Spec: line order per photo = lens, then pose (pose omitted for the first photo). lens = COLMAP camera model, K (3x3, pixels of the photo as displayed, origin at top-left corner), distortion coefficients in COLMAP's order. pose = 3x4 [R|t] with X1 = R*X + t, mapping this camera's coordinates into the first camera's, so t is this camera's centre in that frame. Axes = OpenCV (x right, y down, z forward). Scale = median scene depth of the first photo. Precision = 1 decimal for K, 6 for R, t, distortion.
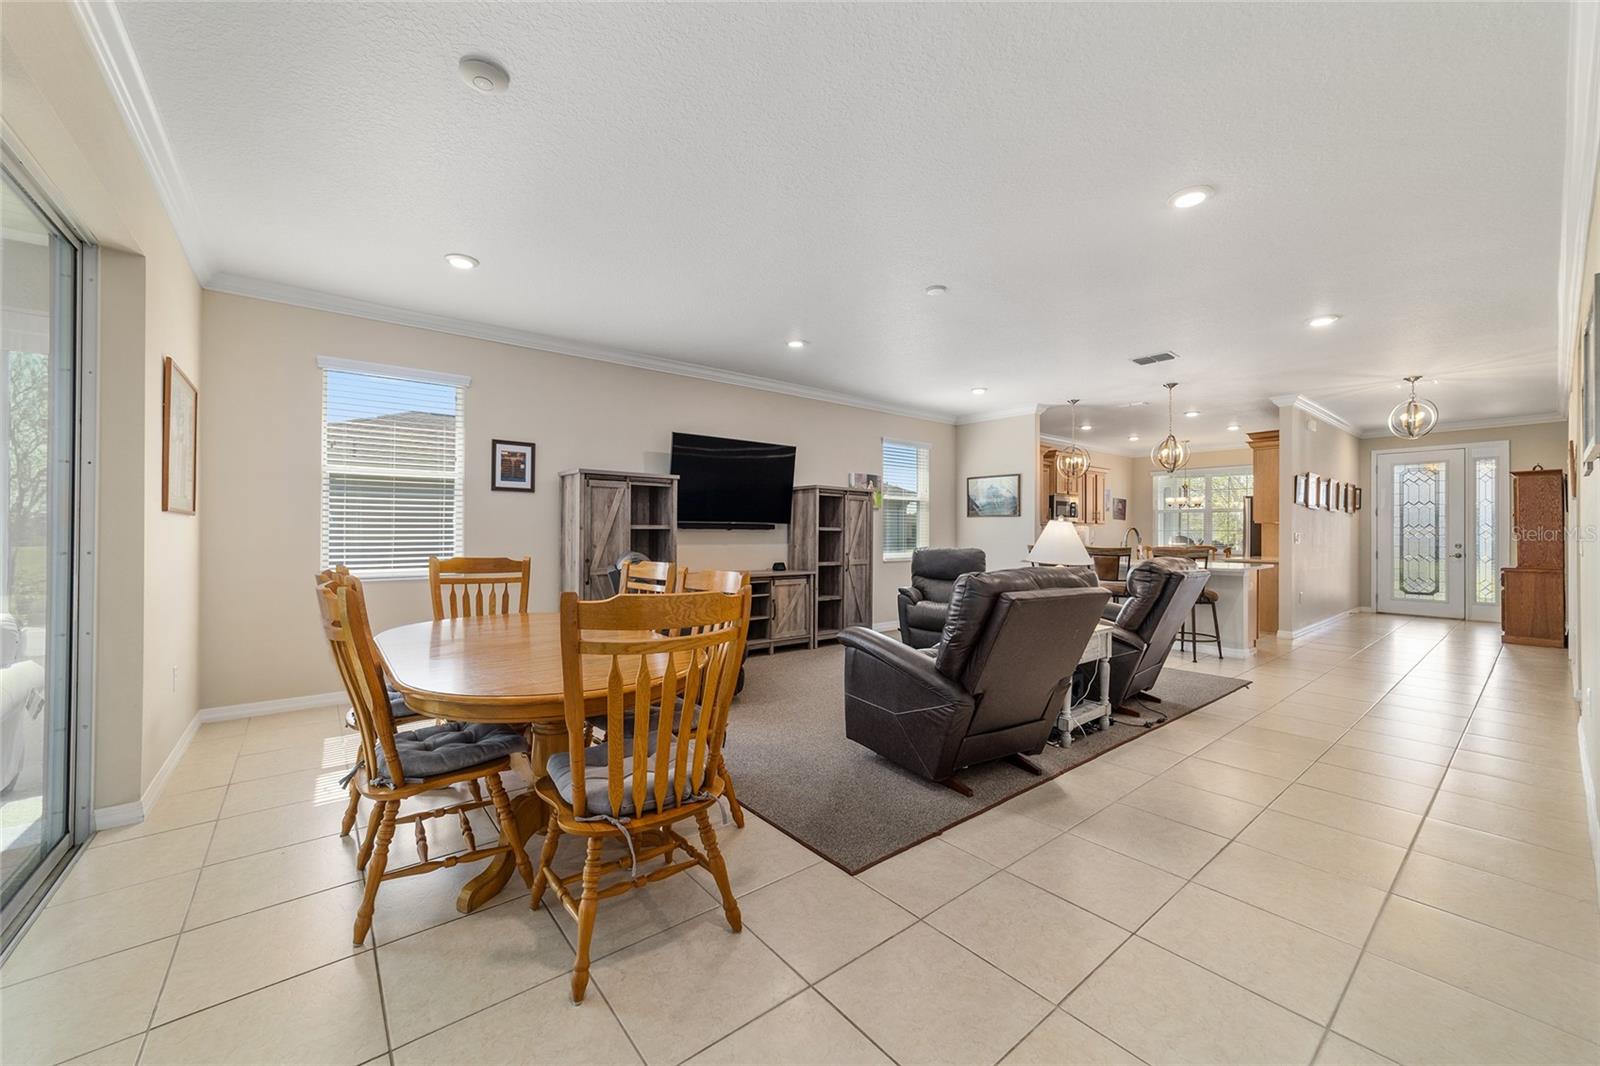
lens RADIAL K [[597.5, 0, 800.0], [0, 597.5, 533.0], [0, 0, 1]] dist [-0.001480, -0.000091]
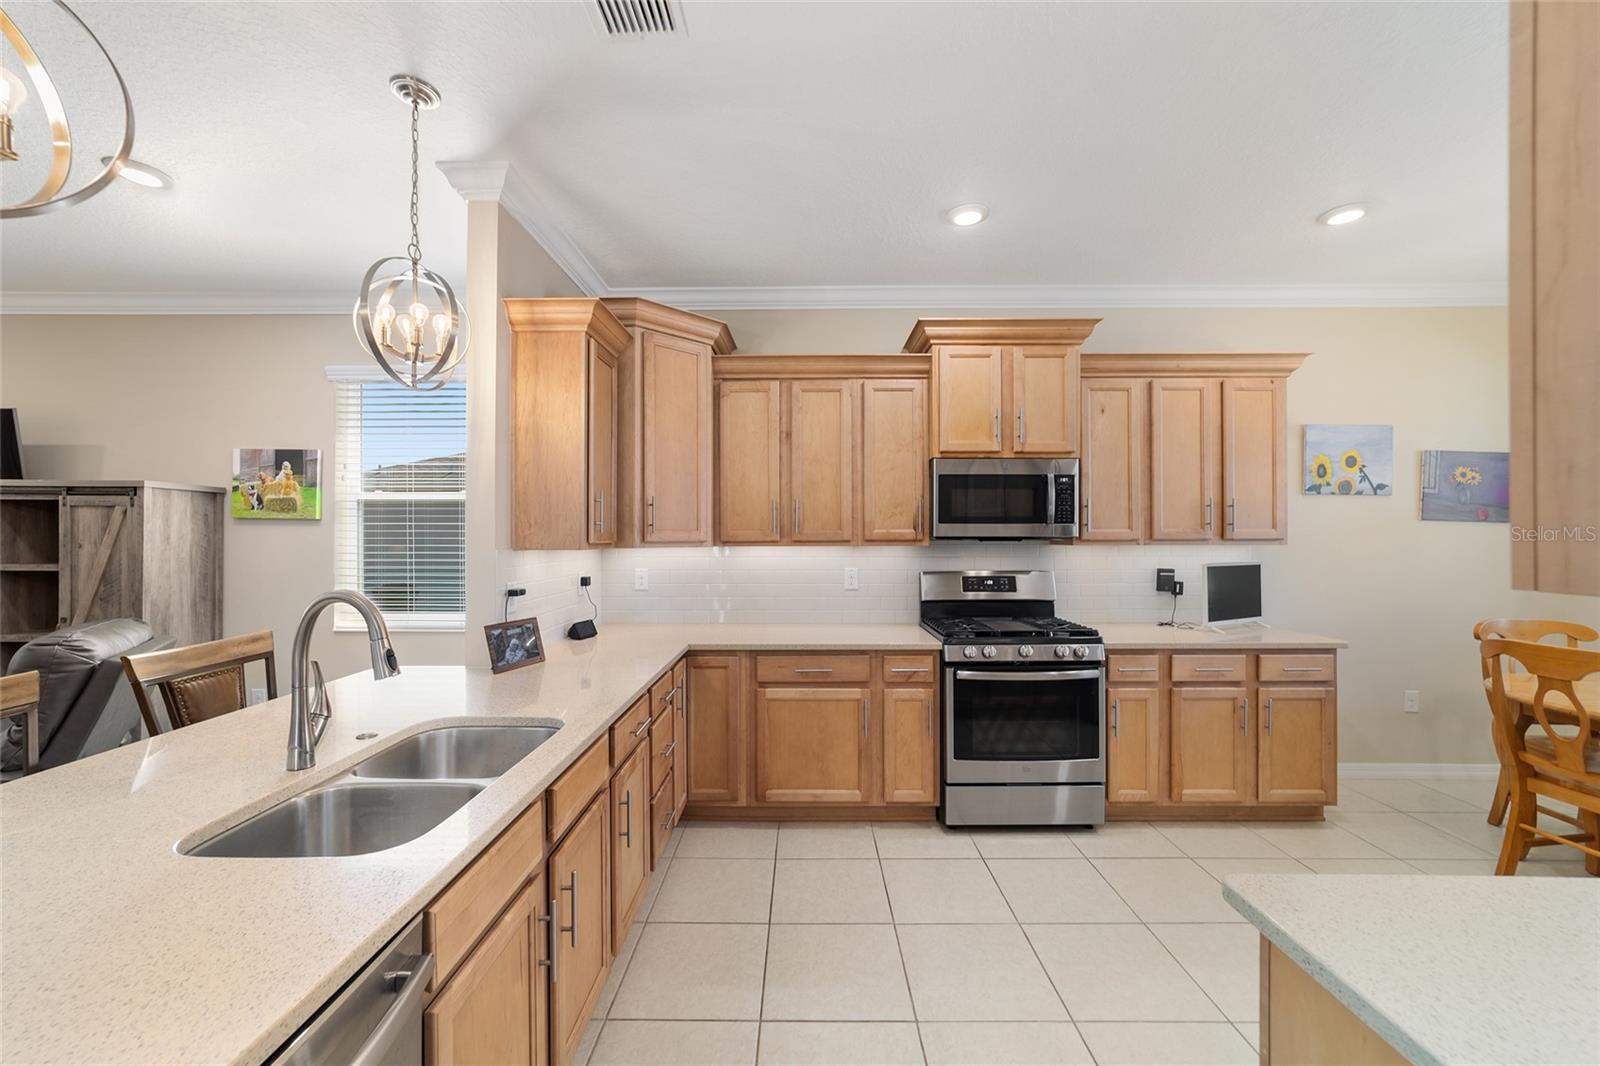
lens RADIAL K [[616.6, 0, 800.0], [0, 616.6, 533.0], [0, 0, 1]] dist [-0.000949, 0.000032]
pose [[0.766108, -0.013805, -0.642563, 0.903976], [0.003571, 0.999845, -0.017223, -0.025202], [0.642702, 0.010900, 0.766039, 1.069152]]
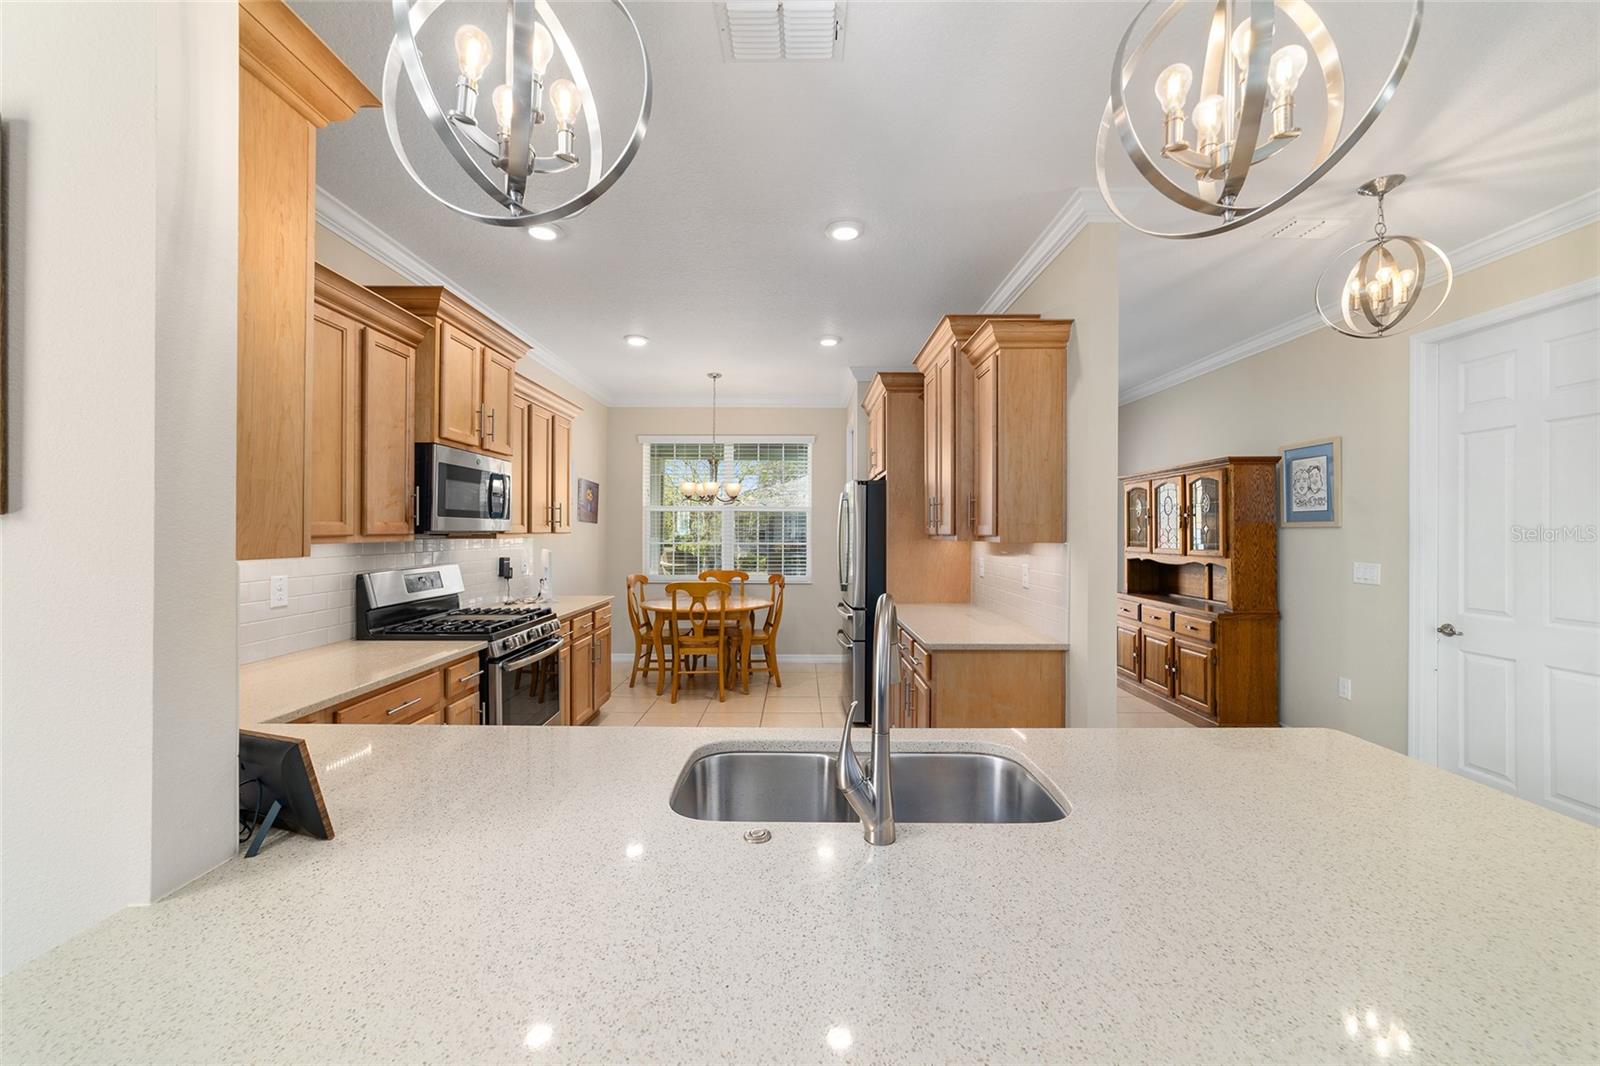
lens RADIAL K [[616.6, 0, 800.0], [0, 616.6, 533.0], [0, 0, 1]] dist [-0.000949, 0.000032]
pose [[0.630470, -0.005844, 0.776191, 0.468842], [0.001291, 0.999978, 0.006481, -0.032057], [-0.776212, -0.003084, 0.630464, 1.032380]]
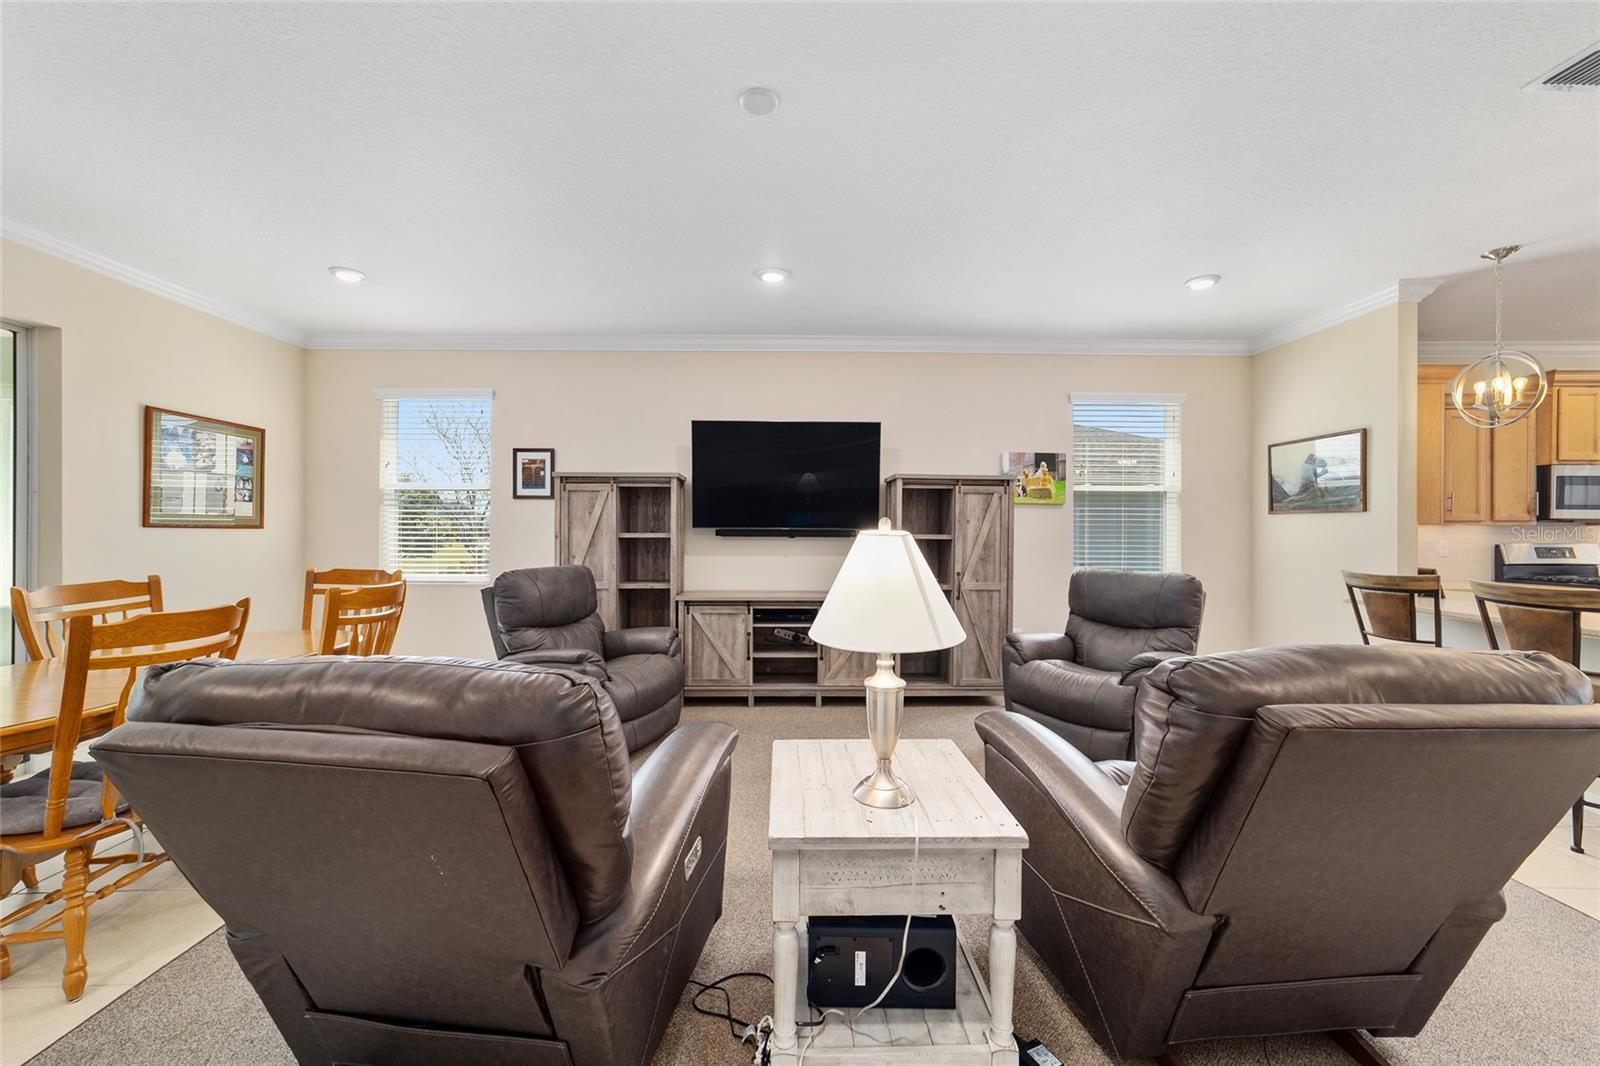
lens RADIAL K [[616.6, 0, 800.0], [0, 616.6, 533.0], [0, 0, 1]] dist [-0.000949, 0.000032]
pose [[0.791815, -0.001274, -0.610759, 0.385404], [-0.001886, 0.999988, -0.004530, -0.007859], [0.610758, 0.004739, 0.791803, 0.365309]]
